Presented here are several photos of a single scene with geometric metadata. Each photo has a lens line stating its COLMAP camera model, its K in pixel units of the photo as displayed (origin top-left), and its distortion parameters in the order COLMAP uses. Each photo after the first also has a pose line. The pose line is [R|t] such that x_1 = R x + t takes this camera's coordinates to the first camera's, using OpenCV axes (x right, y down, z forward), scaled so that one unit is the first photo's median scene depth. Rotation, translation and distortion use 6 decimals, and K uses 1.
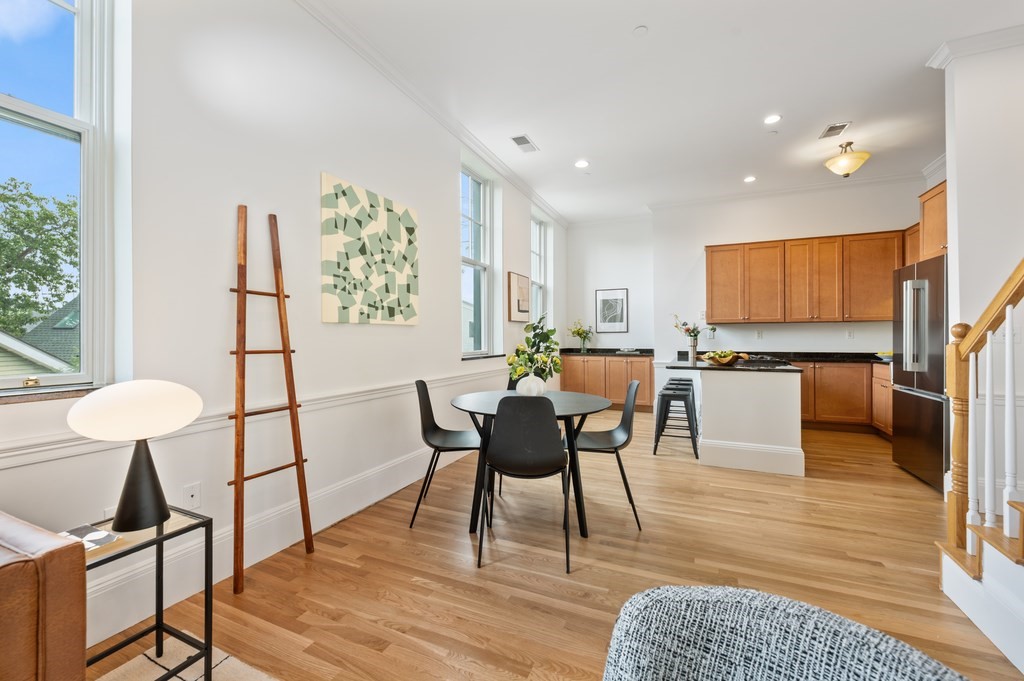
lens RADIAL K [[416.6, 0, 514.3], [0, 416.6, 336.7], [0, 0, 1]] dist [-0.000033, 0.000119]
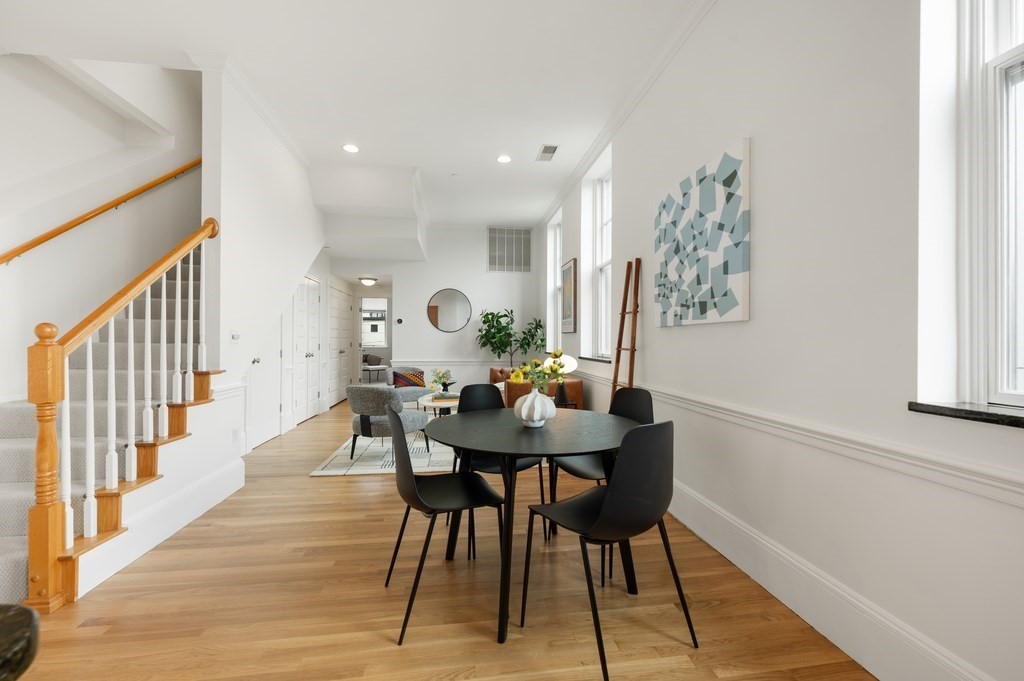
lens RADIAL K [[409.0, 0, 511.5], [0, 409.0, 341.8], [0, 0, 1]] dist [-0.001464, -0.000132]
pose [[-0.854651, -0.001030, -0.519201, 0.322366], [-0.001728, 0.999998, 0.000860, 0.003554], [0.519199, 0.001632, -0.854652, 1.147884]]
